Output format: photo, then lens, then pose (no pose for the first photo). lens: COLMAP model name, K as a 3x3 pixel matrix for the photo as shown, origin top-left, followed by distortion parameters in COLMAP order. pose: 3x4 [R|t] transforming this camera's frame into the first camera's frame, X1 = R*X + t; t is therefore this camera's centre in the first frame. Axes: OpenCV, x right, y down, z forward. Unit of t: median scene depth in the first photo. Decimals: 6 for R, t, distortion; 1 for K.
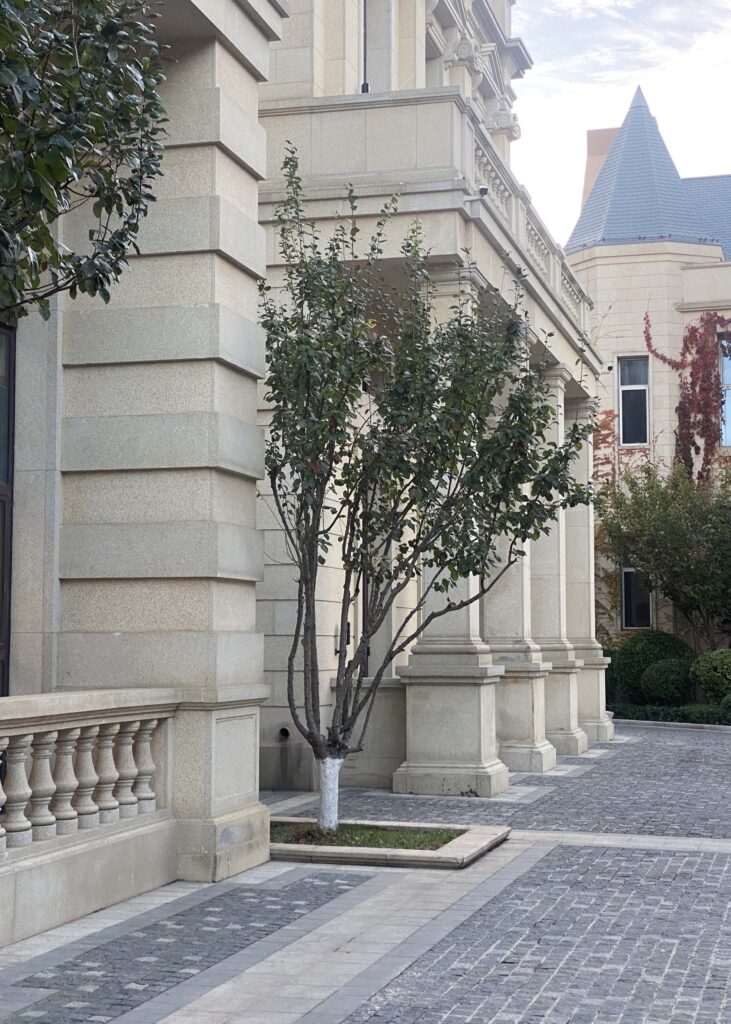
lens RADIAL K [[1603.2, 0, 365.3], [0, 1603.2, 511.9], [0, 0, 1]] dist [0.113130, 0.000000]
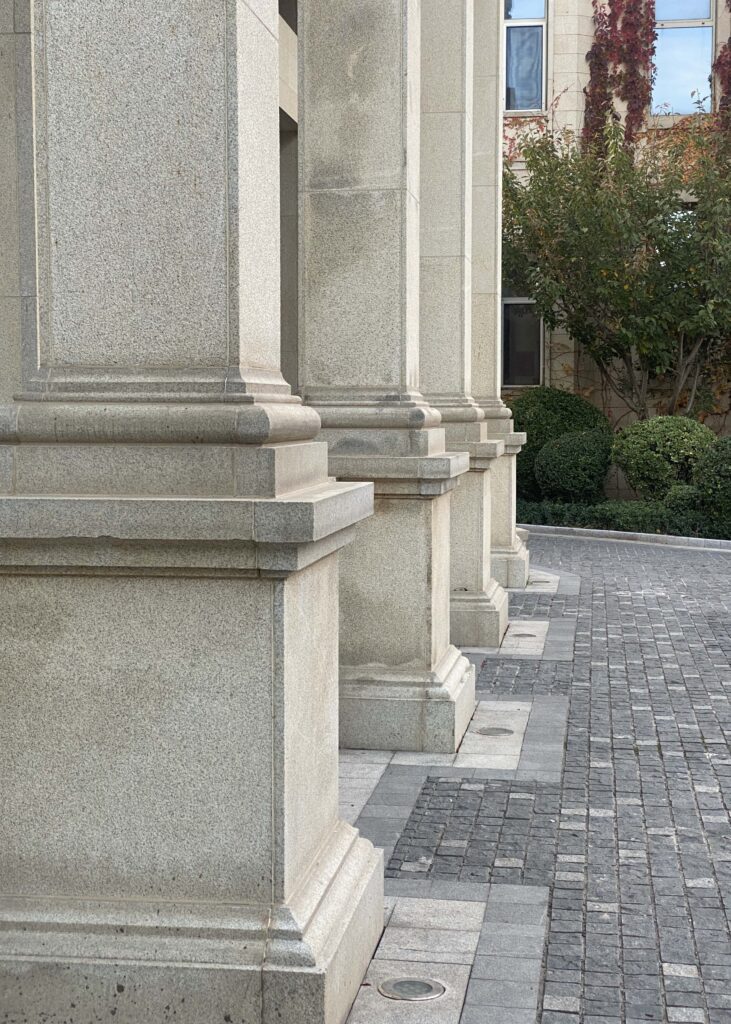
lens RADIAL K [[1603.2, 0, 365.5], [0, 1603.2, 512.2], [0, 0, 1]] dist [0.113130, 0.000000]
pose [[0.993372, -0.006298, 0.114771, 0.027792], [-0.010347, 0.989544, 0.143861, 0.031637], [-0.114477, -0.144095, 0.982920, 0.375654]]
